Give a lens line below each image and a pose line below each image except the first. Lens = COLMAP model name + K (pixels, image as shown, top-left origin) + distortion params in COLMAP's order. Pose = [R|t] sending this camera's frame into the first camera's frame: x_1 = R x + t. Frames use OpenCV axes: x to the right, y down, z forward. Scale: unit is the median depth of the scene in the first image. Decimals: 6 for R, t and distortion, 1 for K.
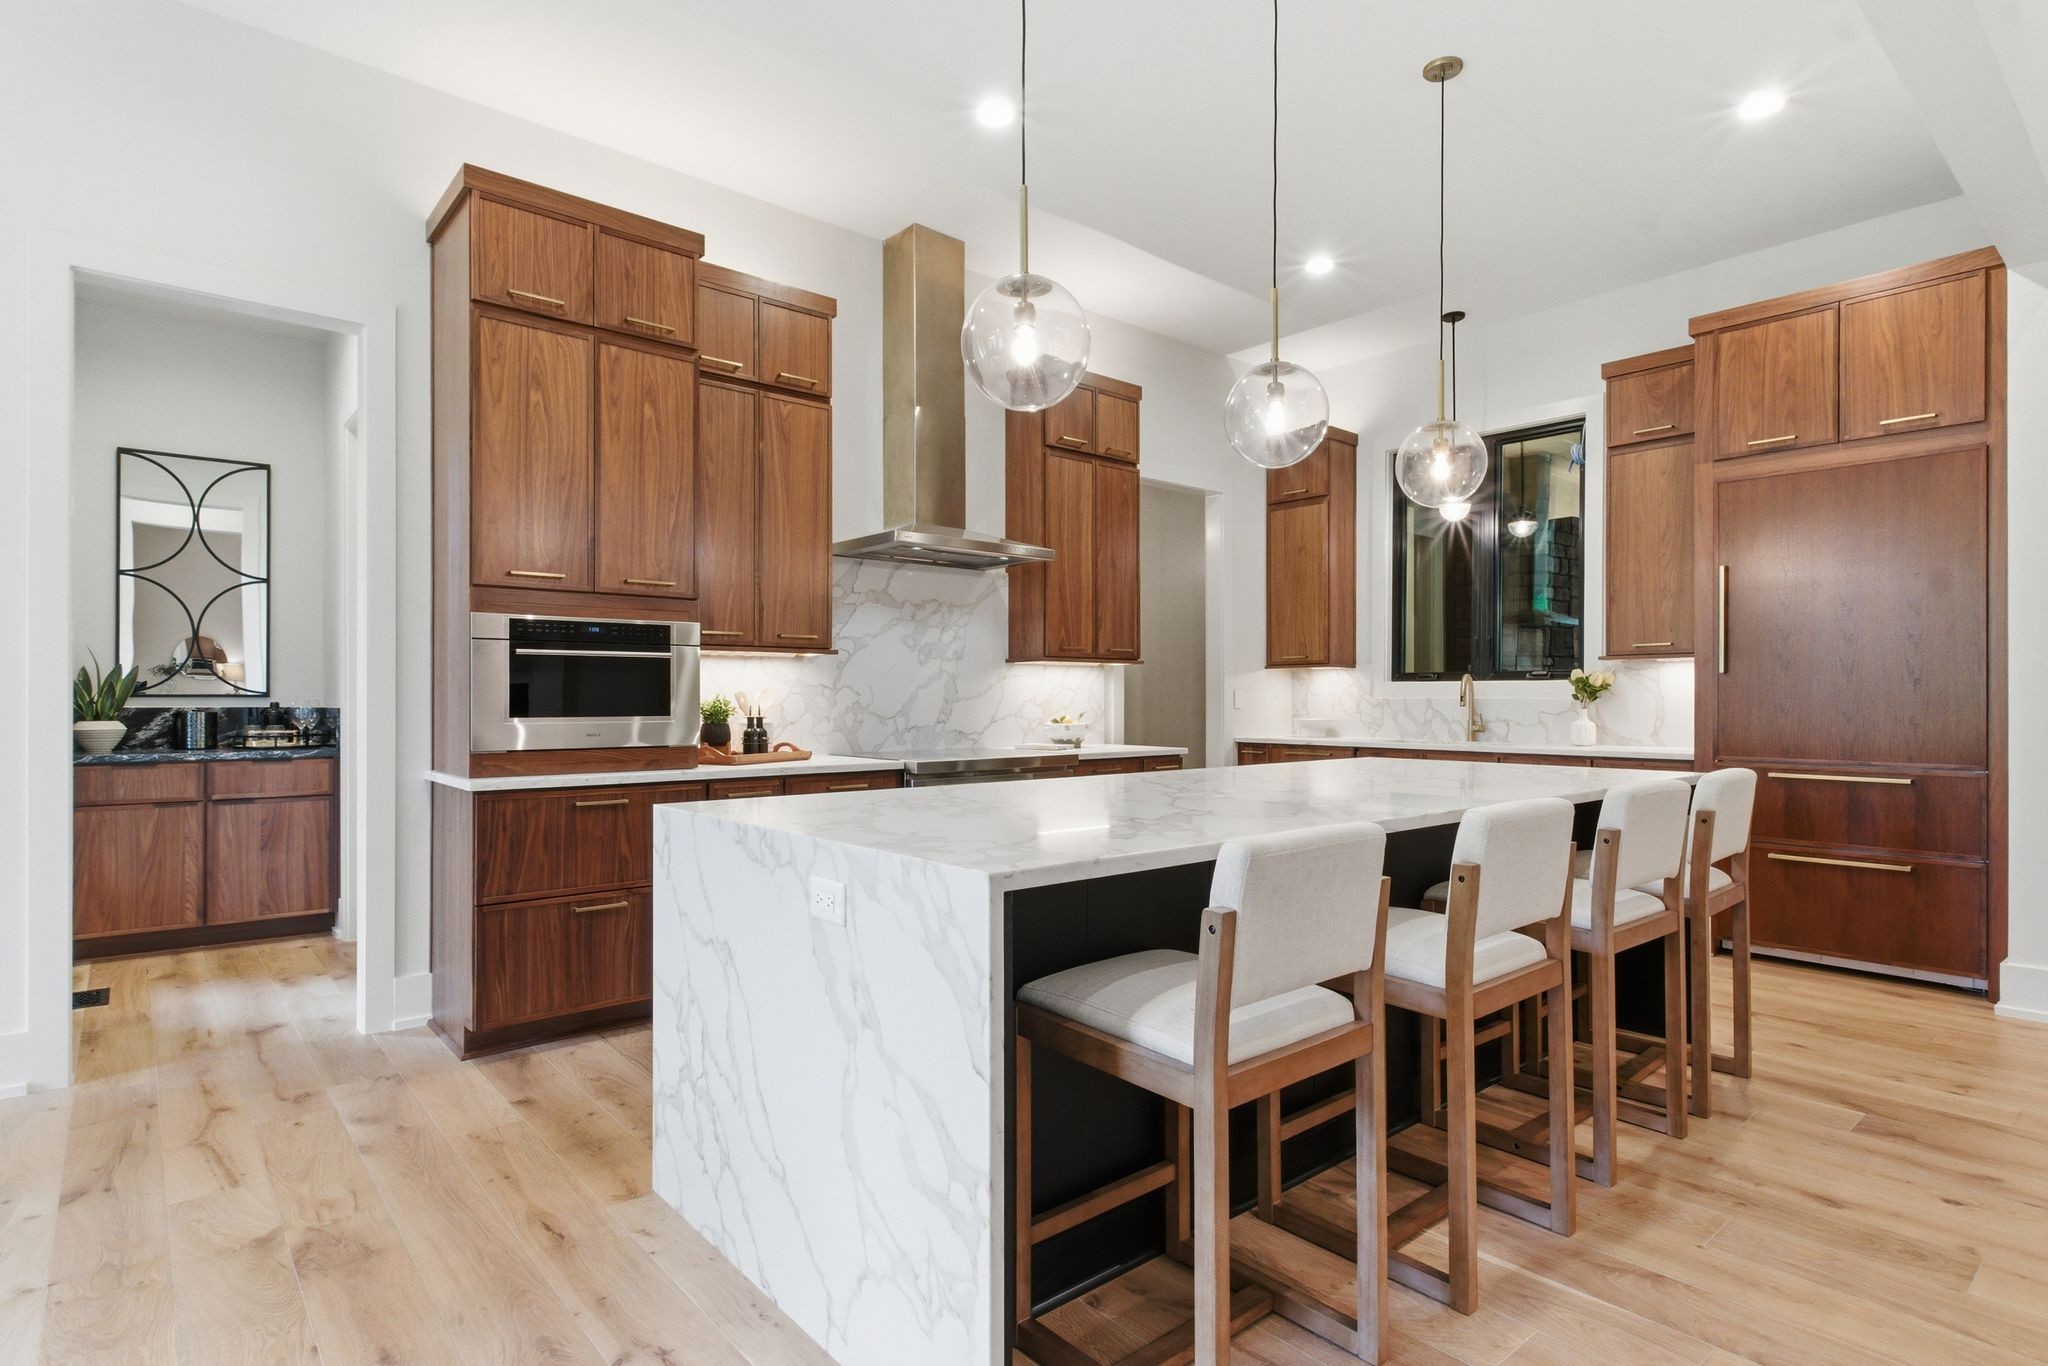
lens RADIAL K [[1043.7, 0, 1023.1], [0, 1043.7, 694.5], [0, 0, 1]] dist [-0.001125, -0.000942]
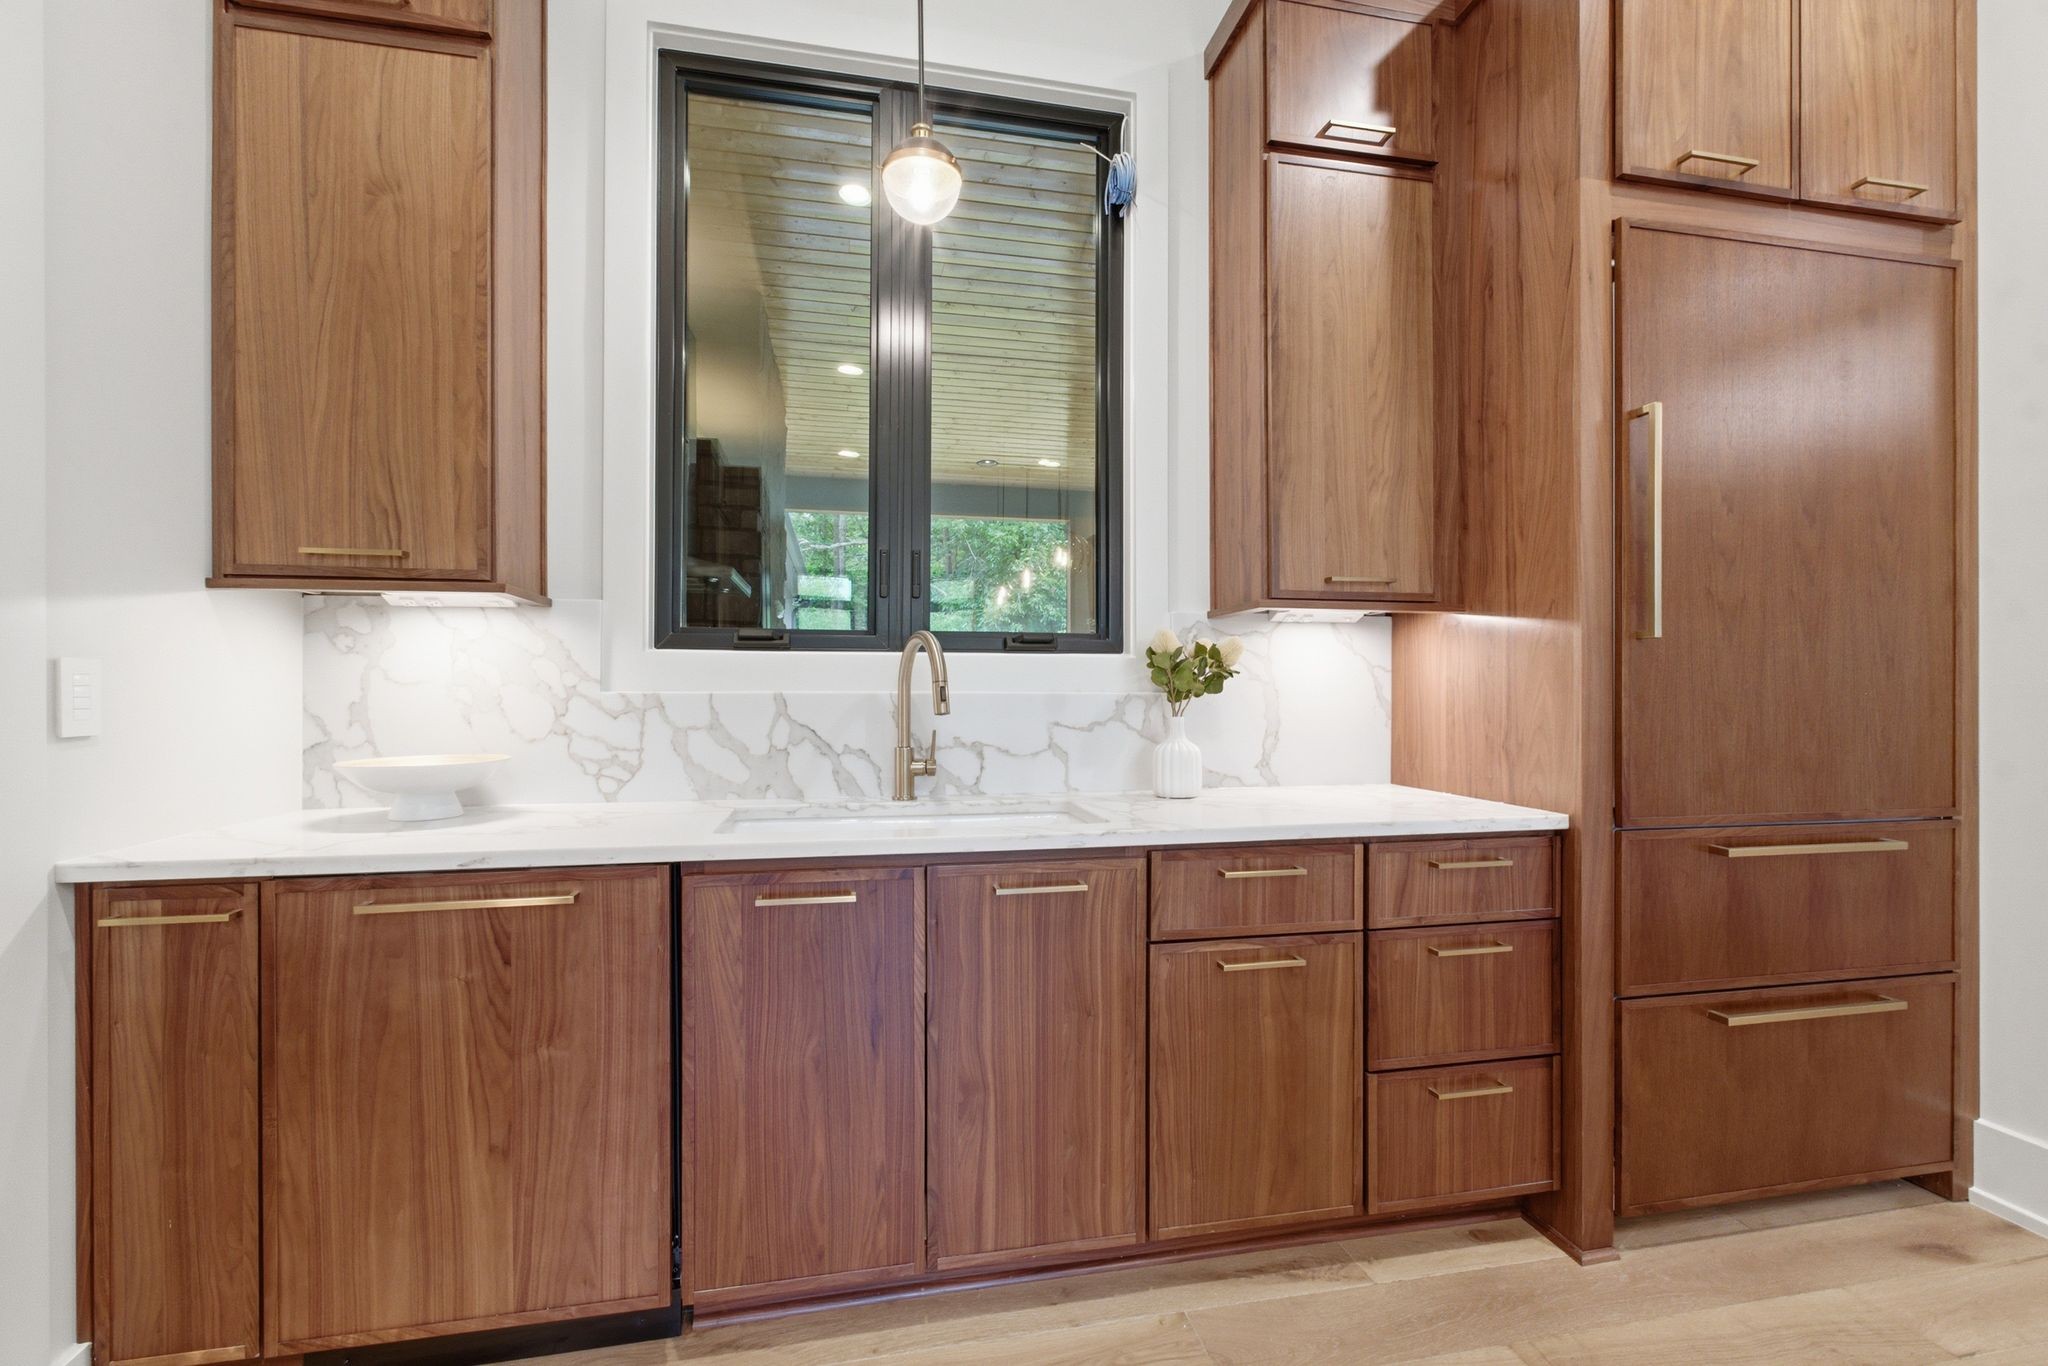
lens RADIAL K [[909.5, 0, 1032.9], [0, 909.5, 689.3], [0, 0, 1]] dist [-0.001589, -0.000472]
pose [[0.475365, 0.003229, 0.879783, 0.042416], [-0.003250, 0.999993, -0.001914, 0.000816], [-0.879783, -0.001949, 0.475372, 0.234935]]
